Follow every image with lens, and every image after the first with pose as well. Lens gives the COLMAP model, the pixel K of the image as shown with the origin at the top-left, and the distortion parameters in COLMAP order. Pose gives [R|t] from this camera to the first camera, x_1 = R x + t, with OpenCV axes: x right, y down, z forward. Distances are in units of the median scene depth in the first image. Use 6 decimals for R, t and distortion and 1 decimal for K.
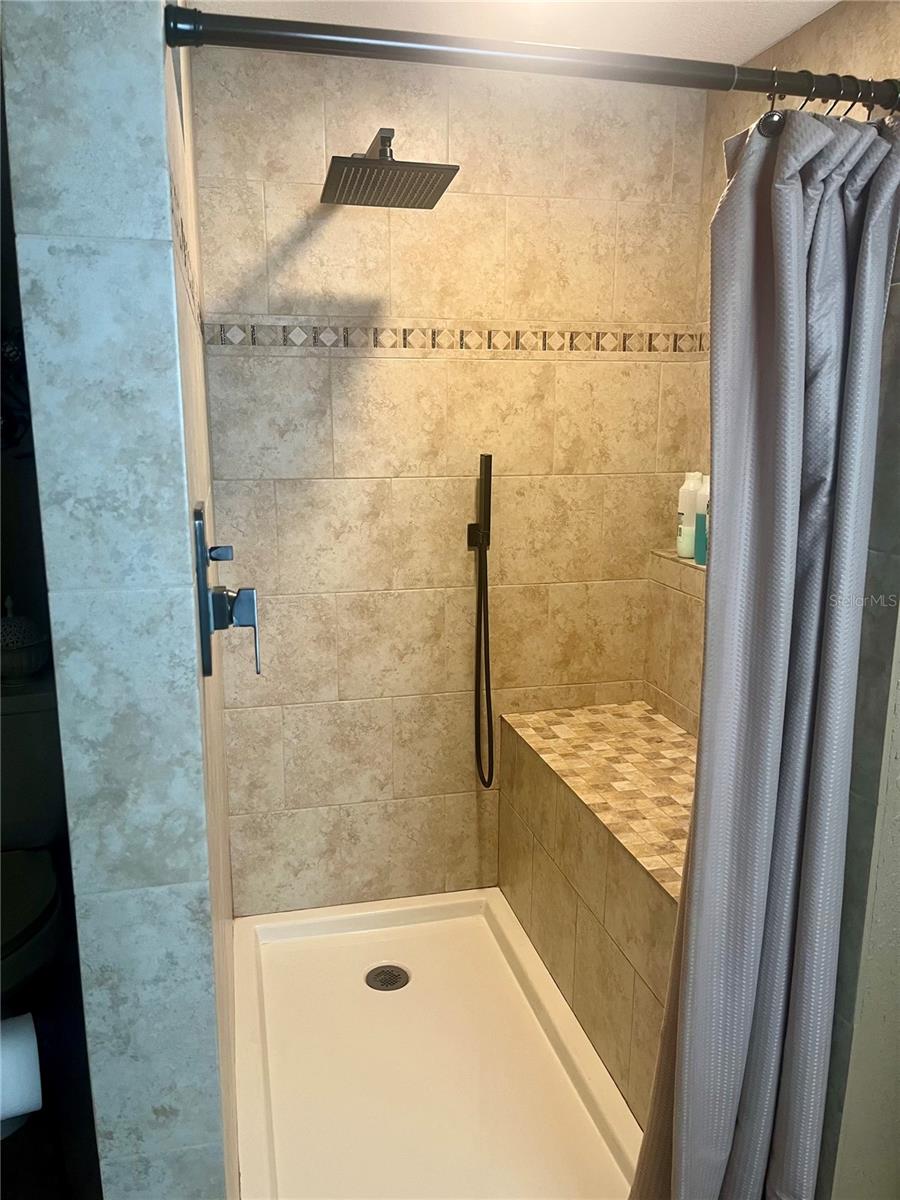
lens RADIAL K [[929.2, 0, 453.2], [0, 929.2, 607.3], [0, 0, 1]] dist [0.056004, -0.089502]
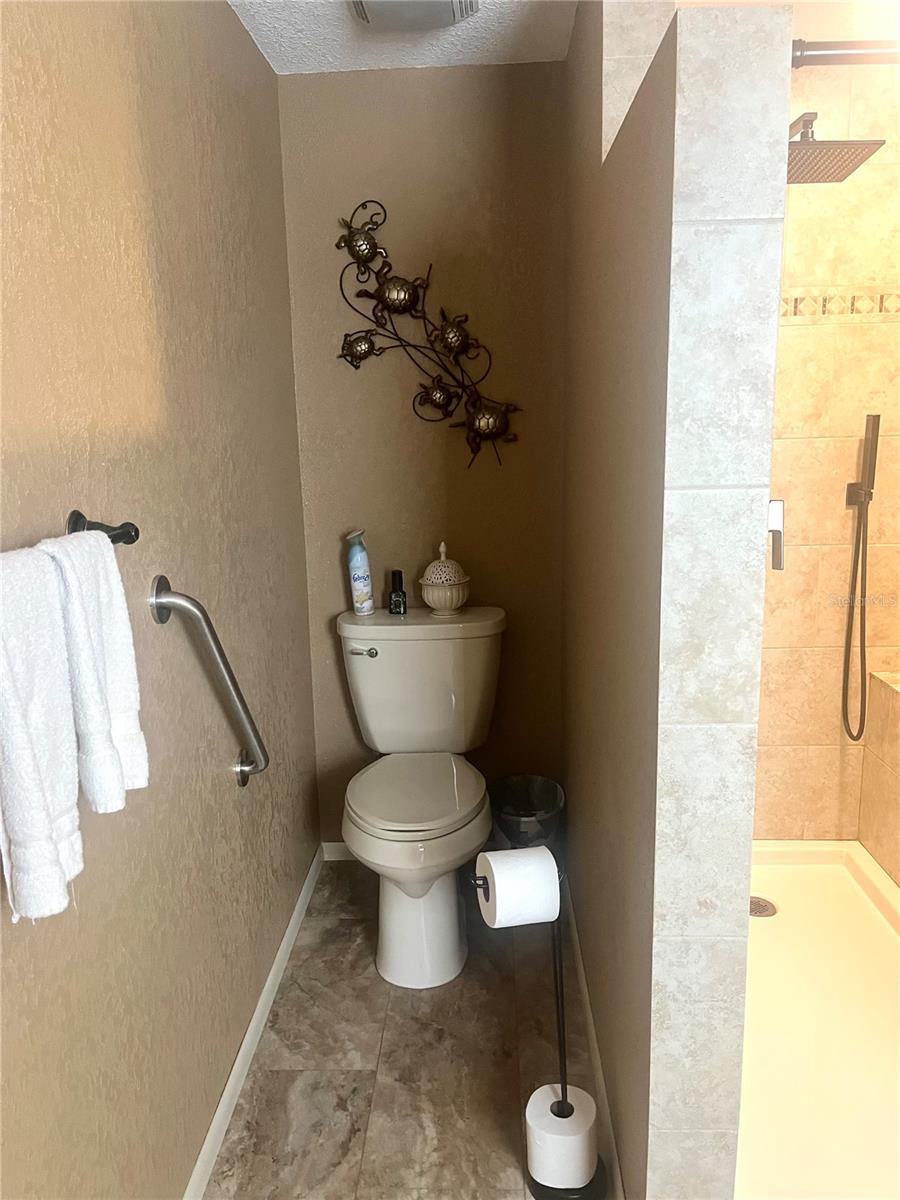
lens RADIAL K [[929.2, 0, 444.4], [0, 929.2, 604.1], [0, 0, 1]] dist [0.056004, -0.089502]
pose [[0.958858, 0.033329, -0.281922, -0.311371], [-0.031671, 0.999444, 0.010435, 0.127896], [0.282113, -0.001077, 0.959380, -0.335054]]
